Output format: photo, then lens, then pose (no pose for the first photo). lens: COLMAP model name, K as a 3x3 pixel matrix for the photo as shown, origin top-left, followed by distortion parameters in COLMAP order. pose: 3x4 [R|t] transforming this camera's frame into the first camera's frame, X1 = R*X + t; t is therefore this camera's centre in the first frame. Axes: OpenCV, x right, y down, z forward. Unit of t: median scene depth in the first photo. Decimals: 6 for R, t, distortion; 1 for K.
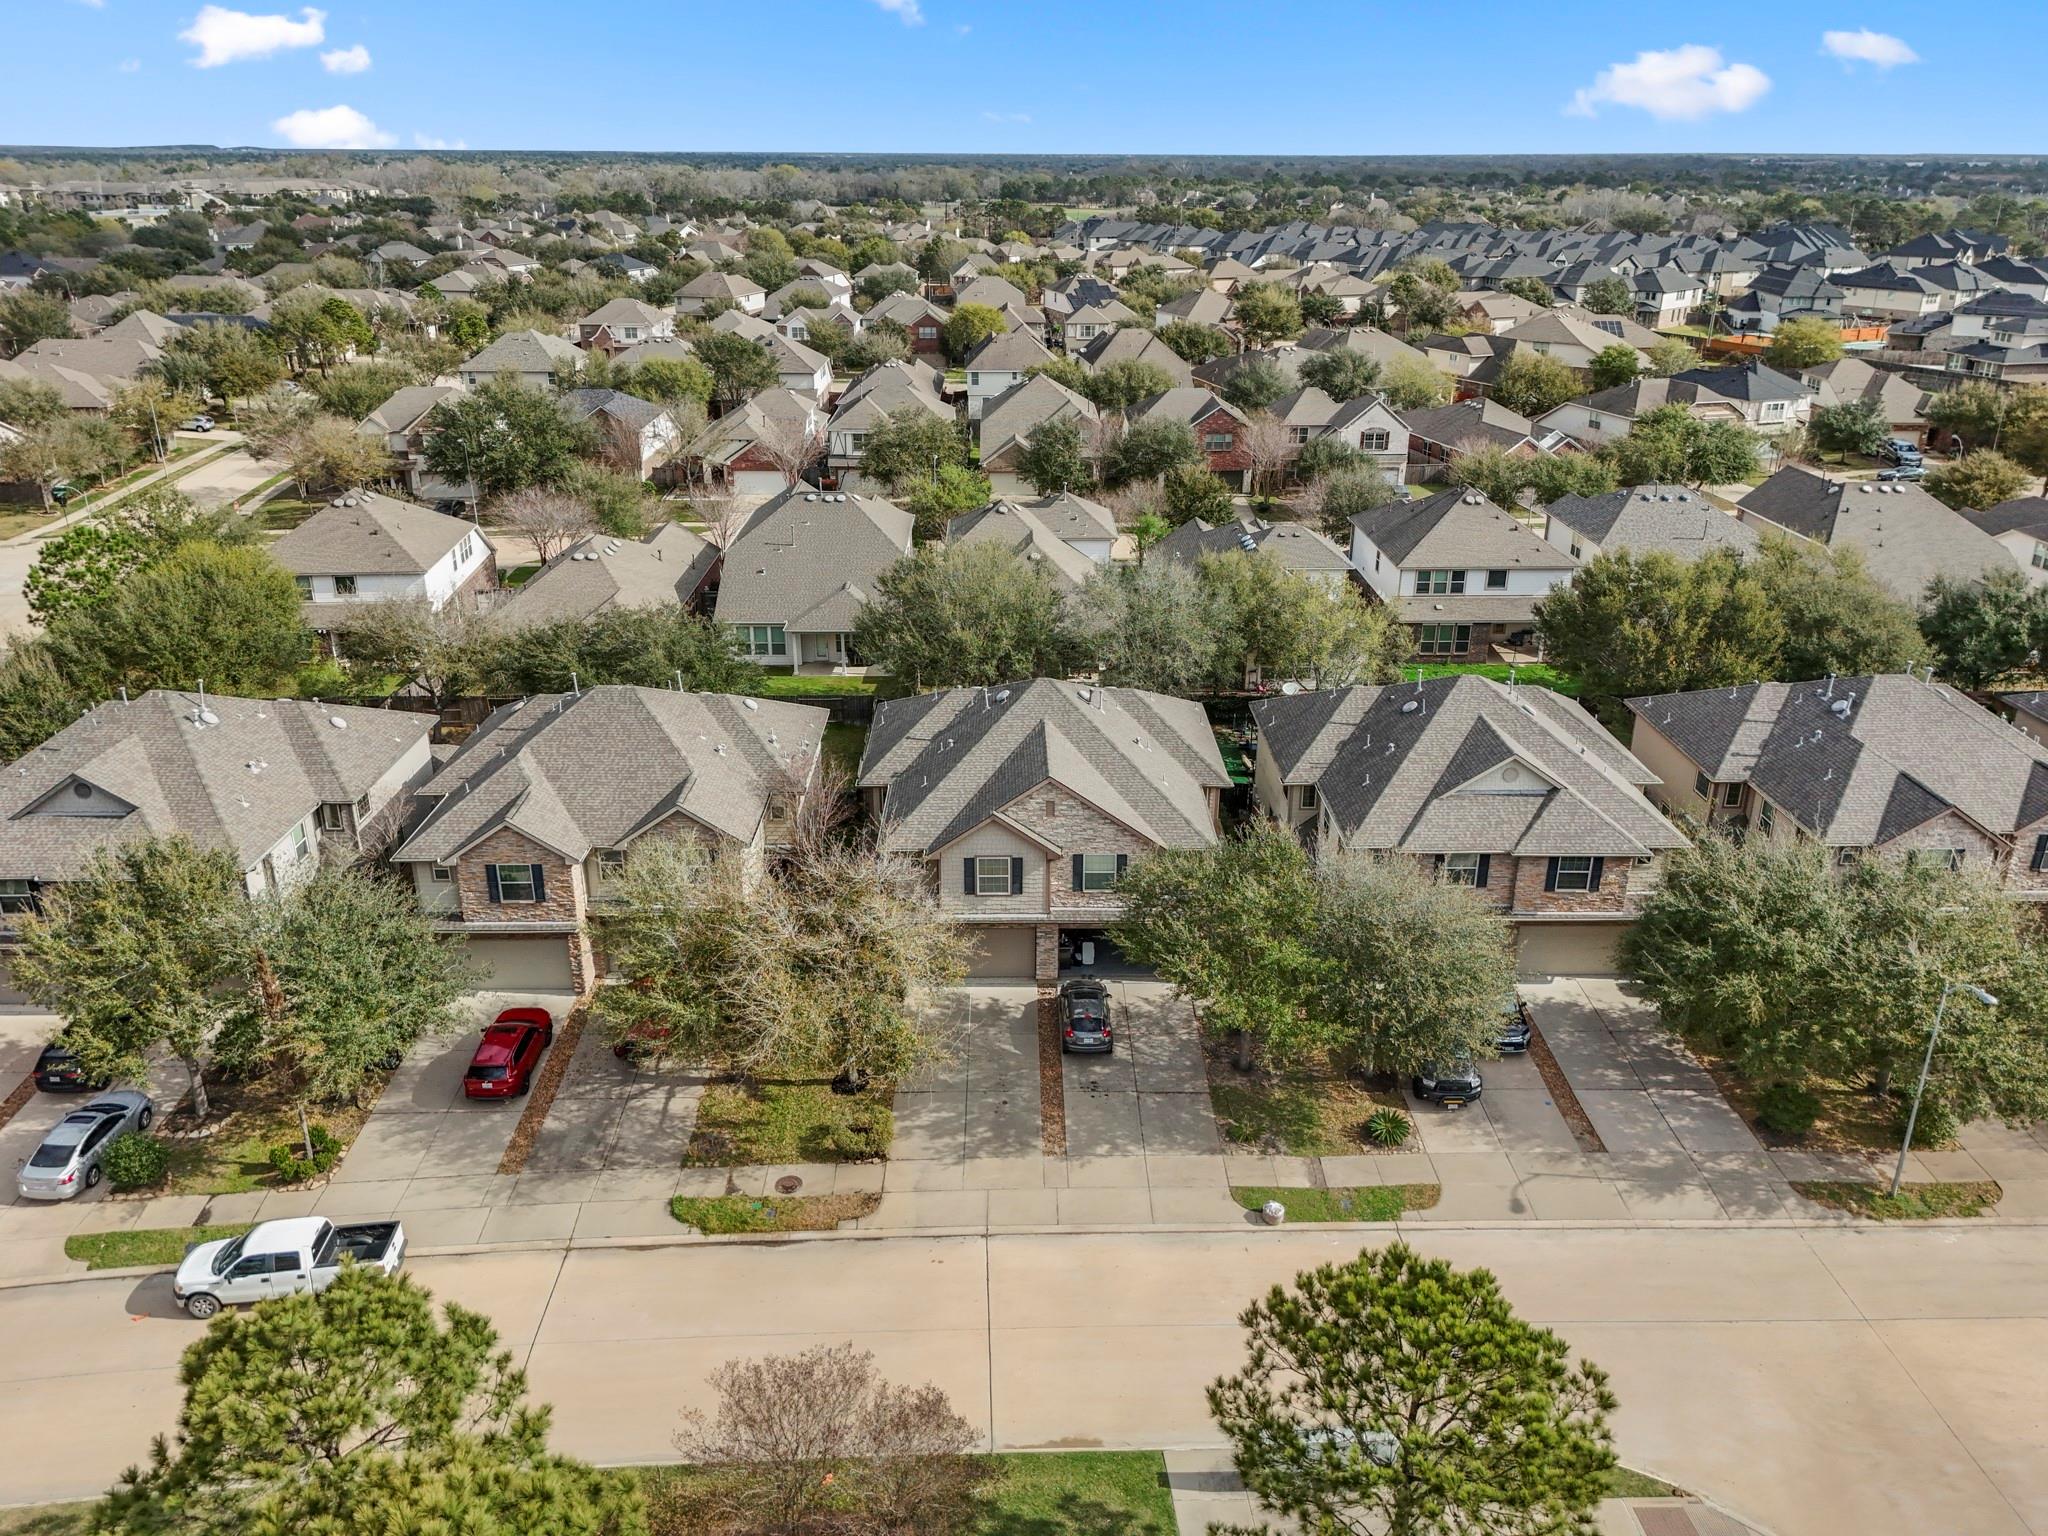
lens RADIAL K [[1450.8, 0, 1023.2], [0, 1450.8, 769.6], [0, 0, 1]] dist [-0.007370, -0.002223]
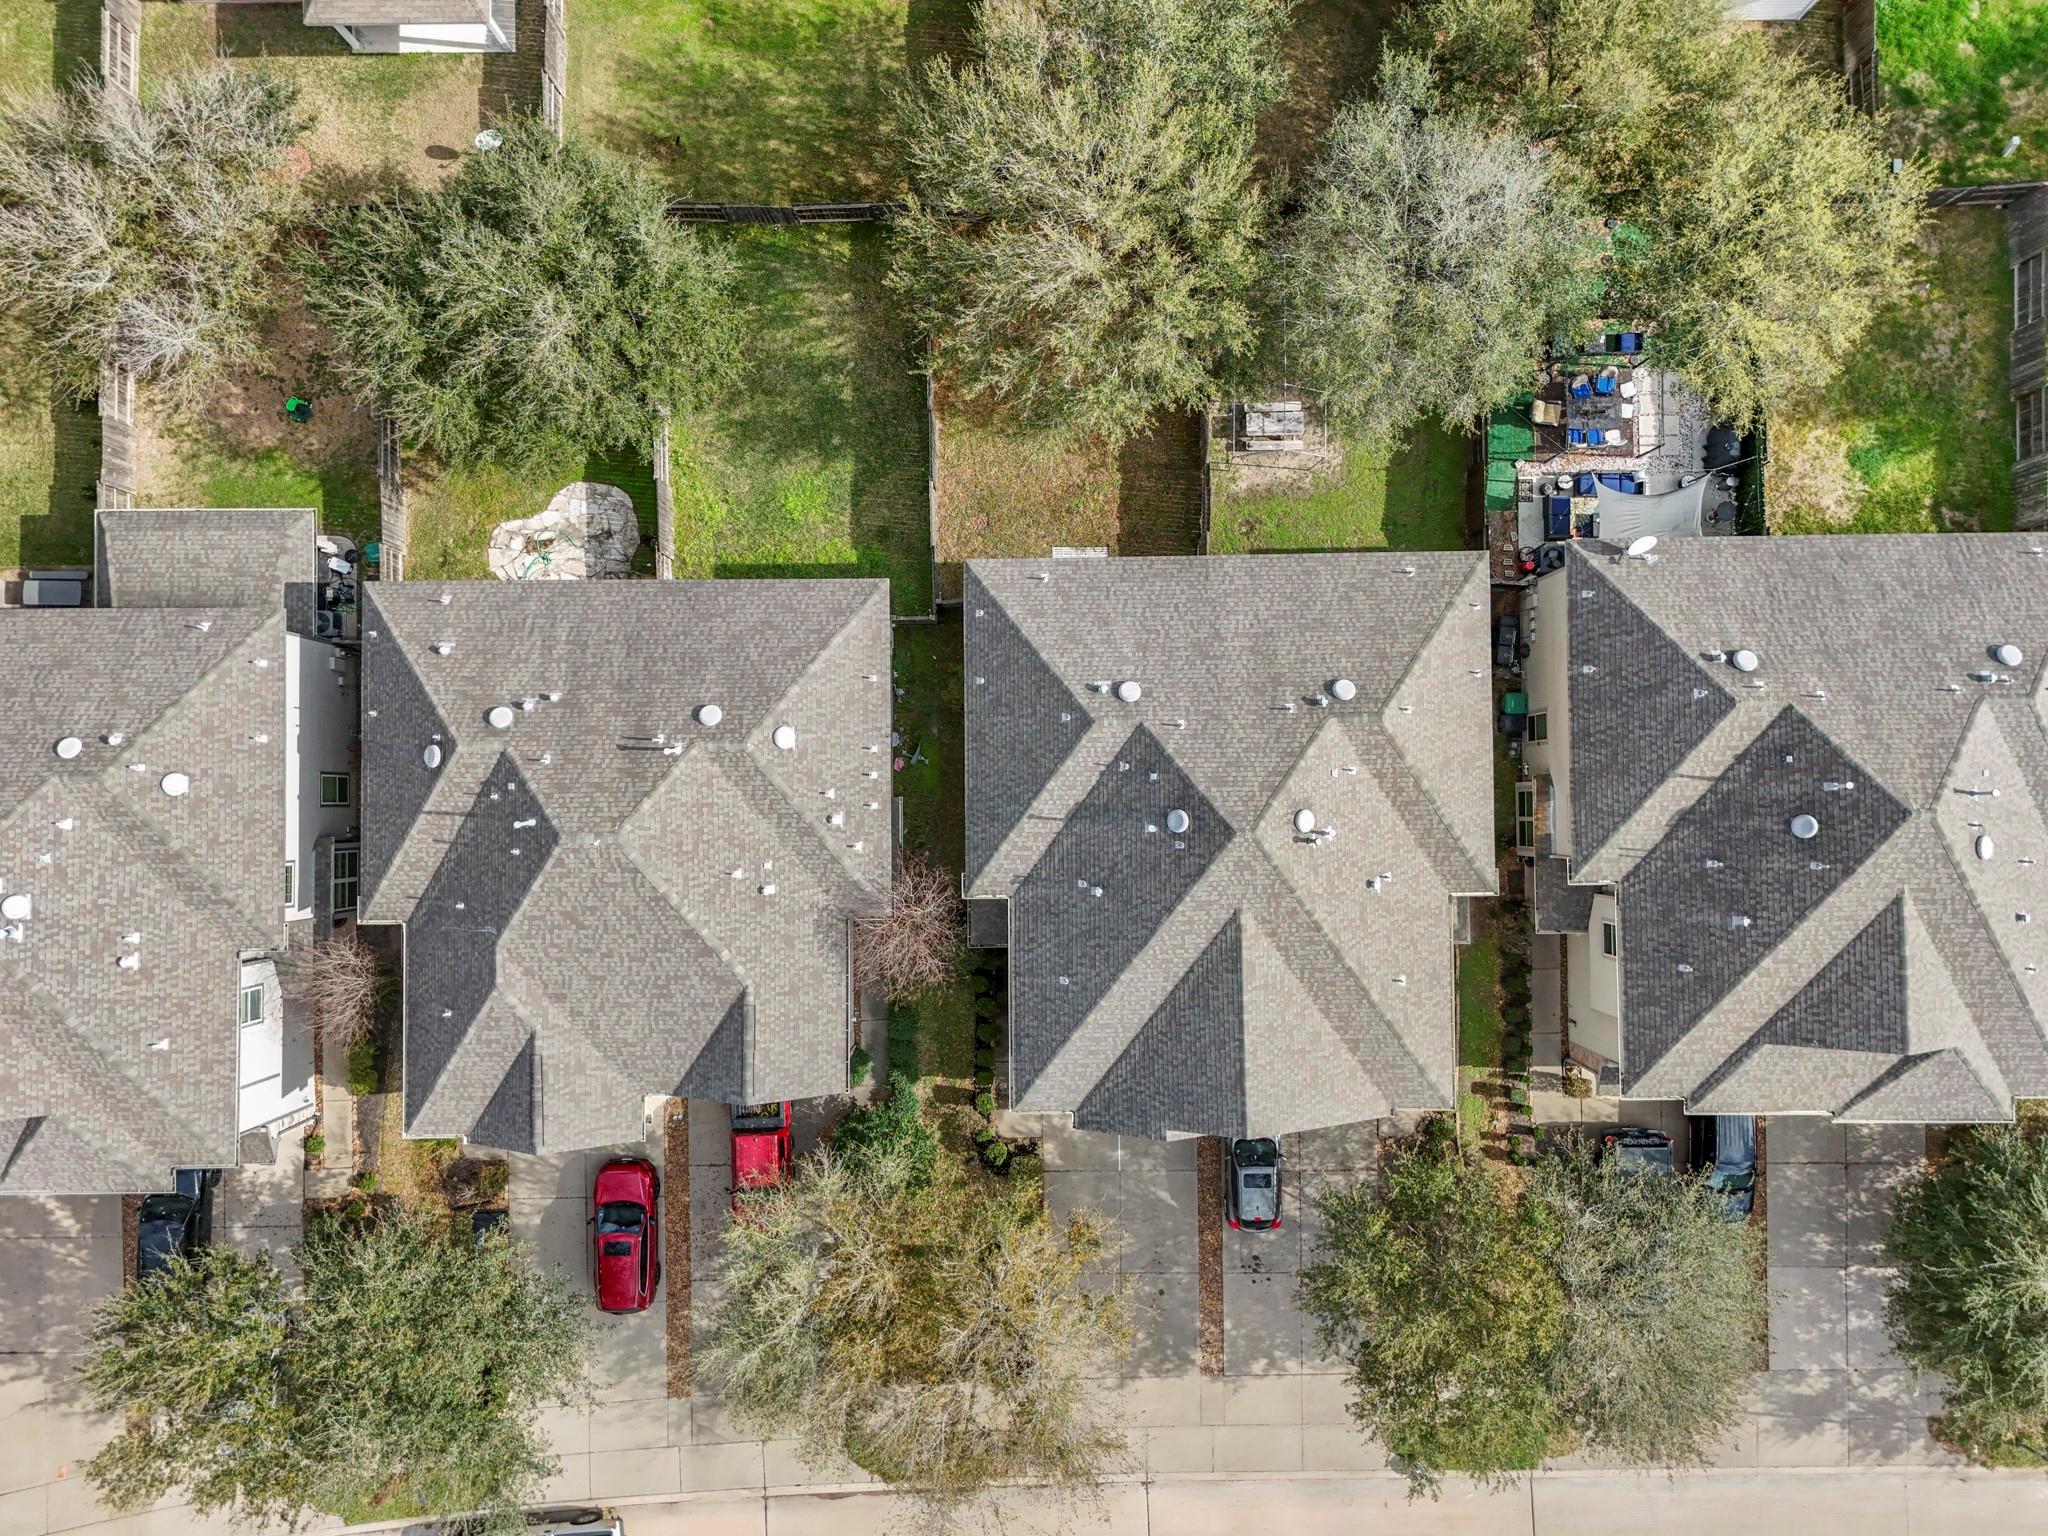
lens RADIAL K [[1450.8, 0, 1027.1], [0, 1450.8, 768.7], [0, 0, 1]] dist [-0.007370, -0.002223]
pose [[0.999782, 0.003543, -0.020570, -0.085937], [0.017055, 0.429529, 0.902892, -0.812308], [0.012034, -0.903046, 0.429375, 0.932805]]
